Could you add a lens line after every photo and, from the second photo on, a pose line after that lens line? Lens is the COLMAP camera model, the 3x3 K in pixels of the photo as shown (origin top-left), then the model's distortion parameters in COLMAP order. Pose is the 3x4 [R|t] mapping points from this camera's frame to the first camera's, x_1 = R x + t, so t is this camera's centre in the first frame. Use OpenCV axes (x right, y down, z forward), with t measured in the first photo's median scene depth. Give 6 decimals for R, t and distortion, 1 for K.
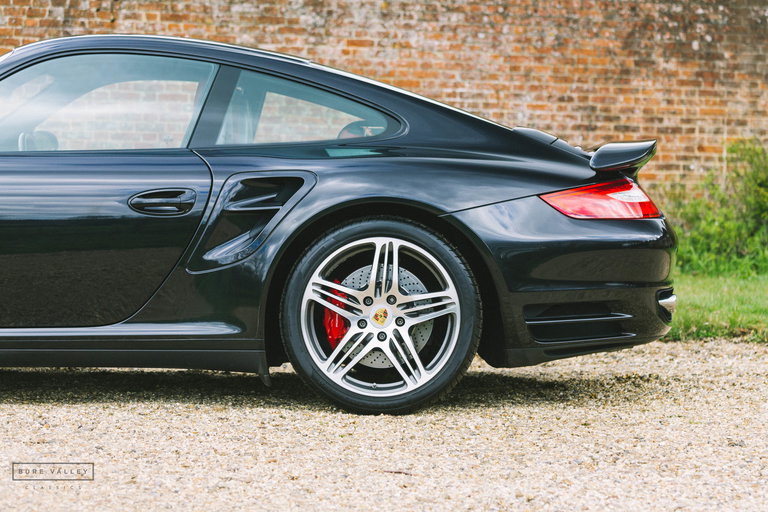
lens RADIAL K [[1871.1, 0, 384.0], [0, 1871.1, 256.0], [0, 0, 1]] dist [-0.089117, -0.482213]
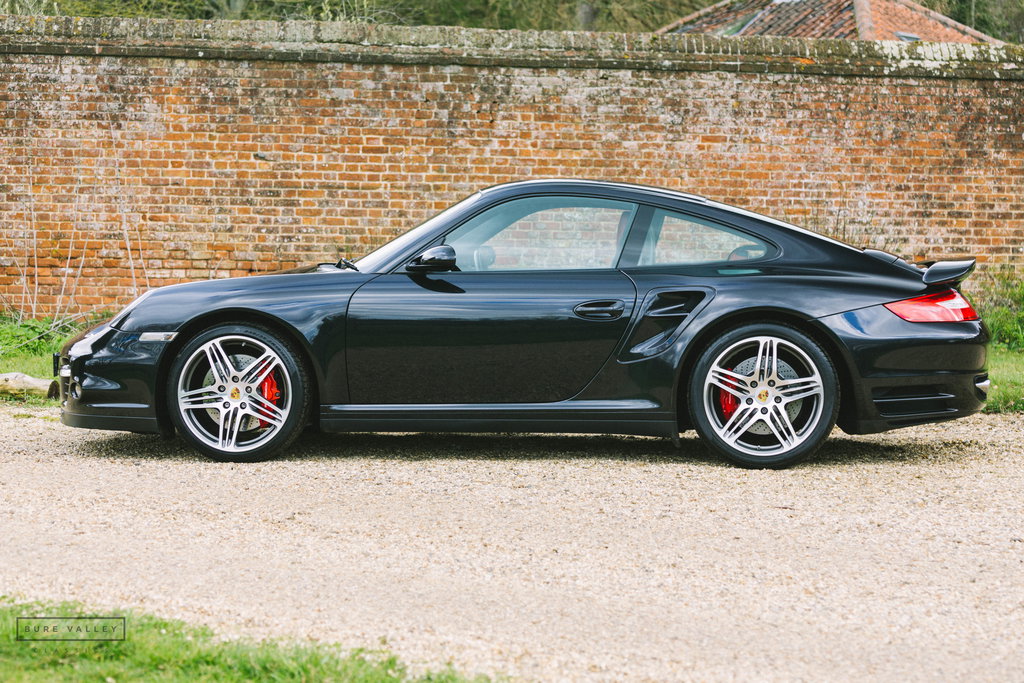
lens RADIAL K [[2055.8, 0, 512.0], [0, 2055.8, 341.5], [0, 0, 1]] dist [-0.028928, -0.230595]
pose [[0.995947, 0.001798, -0.089927, -0.023092], [-0.000438, 0.999885, 0.015147, -0.013508], [0.089944, -0.015046, 0.995833, -0.225040]]
